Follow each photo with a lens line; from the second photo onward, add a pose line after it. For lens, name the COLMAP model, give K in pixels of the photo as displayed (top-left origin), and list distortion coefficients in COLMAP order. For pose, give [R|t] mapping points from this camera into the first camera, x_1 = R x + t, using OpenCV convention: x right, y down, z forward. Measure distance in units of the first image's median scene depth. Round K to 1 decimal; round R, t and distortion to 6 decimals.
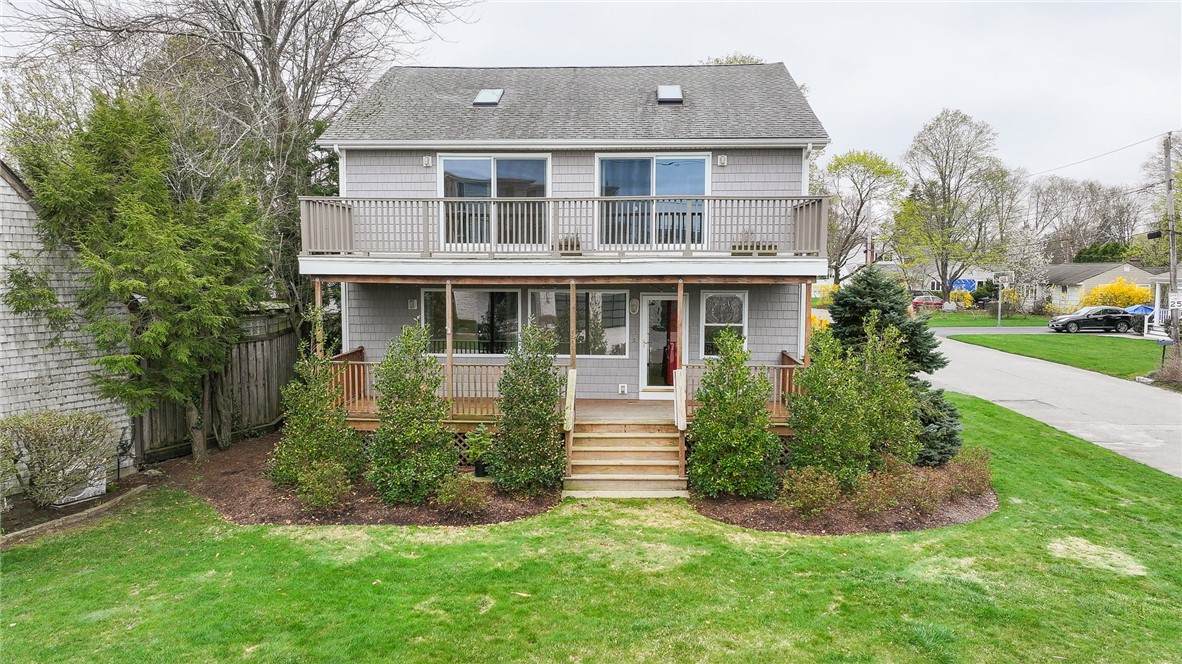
lens RADIAL K [[834.4, 0, 590.6], [0, 834.4, 329.7], [0, 0, 1]] dist [0.006084, 0.005935]
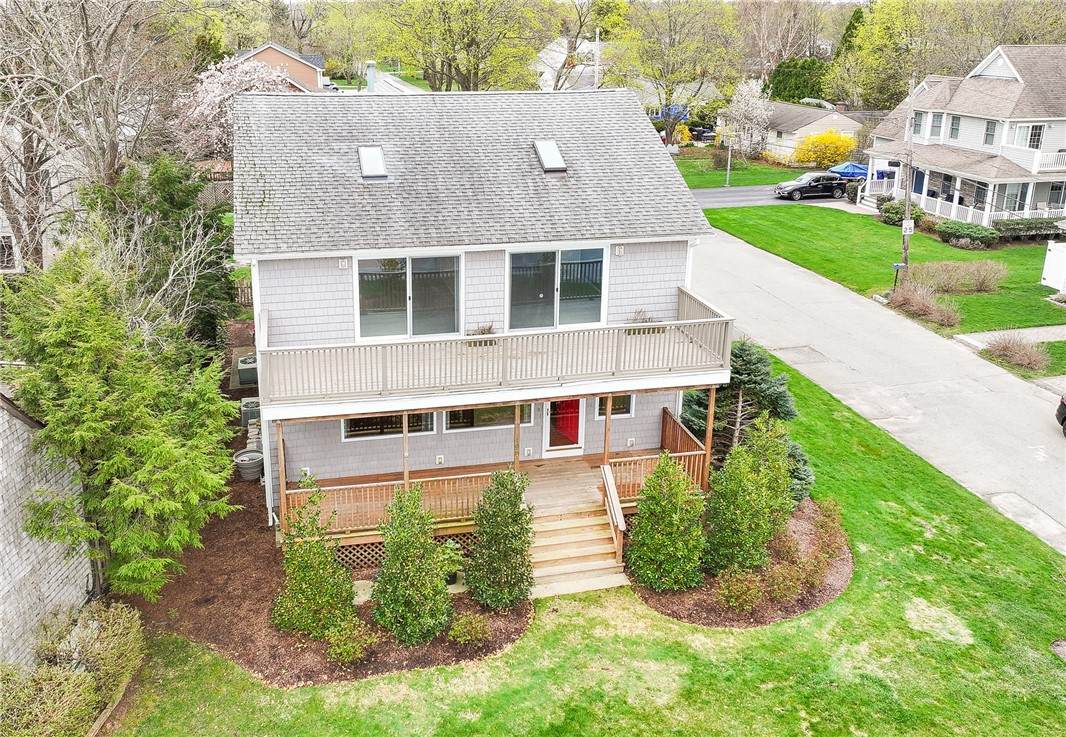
lens RADIAL K [[937.6, 0, 485.1], [0, 937.6, 299.7], [0, 0, 1]] dist [0.010011, -0.009966]
pose [[0.965230, -0.074912, 0.250437, -0.340822], [0.019561, 0.976070, 0.216576, -0.431266], [-0.260668, -0.204147, 0.943597, -0.128278]]
